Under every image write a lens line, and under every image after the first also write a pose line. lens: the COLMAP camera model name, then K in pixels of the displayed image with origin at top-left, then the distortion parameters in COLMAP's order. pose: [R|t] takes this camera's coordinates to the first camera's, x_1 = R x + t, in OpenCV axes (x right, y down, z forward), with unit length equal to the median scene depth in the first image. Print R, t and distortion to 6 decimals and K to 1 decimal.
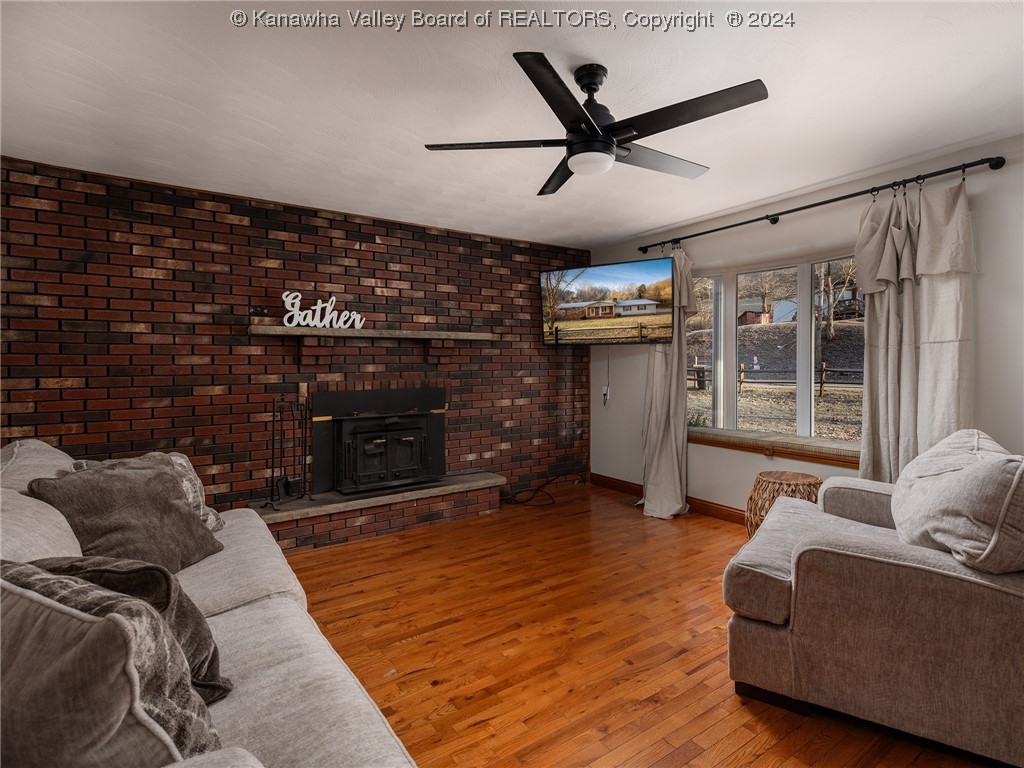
lens RADIAL K [[494.5, 0, 512.0], [0, 494.5, 384.0], [0, 0, 1]] dist [-0.002108, -0.000509]
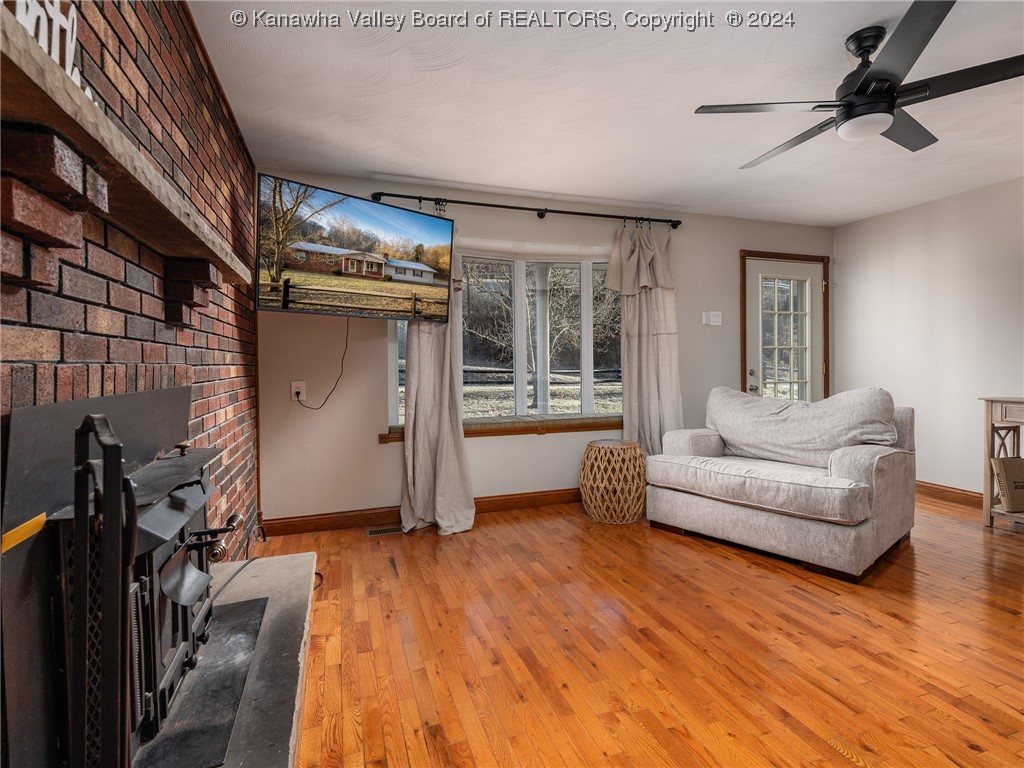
lens RADIAL K [[521.3, 0, 512.0], [0, 521.3, 384.0], [0, 0, 1]] dist [0.057440, -0.017215]
pose [[0.250059, -0.030908, 0.967737, -0.496494], [0.044218, 0.998812, 0.020474, 0.007629], [-0.967220, 0.037671, 0.251129, 0.654427]]
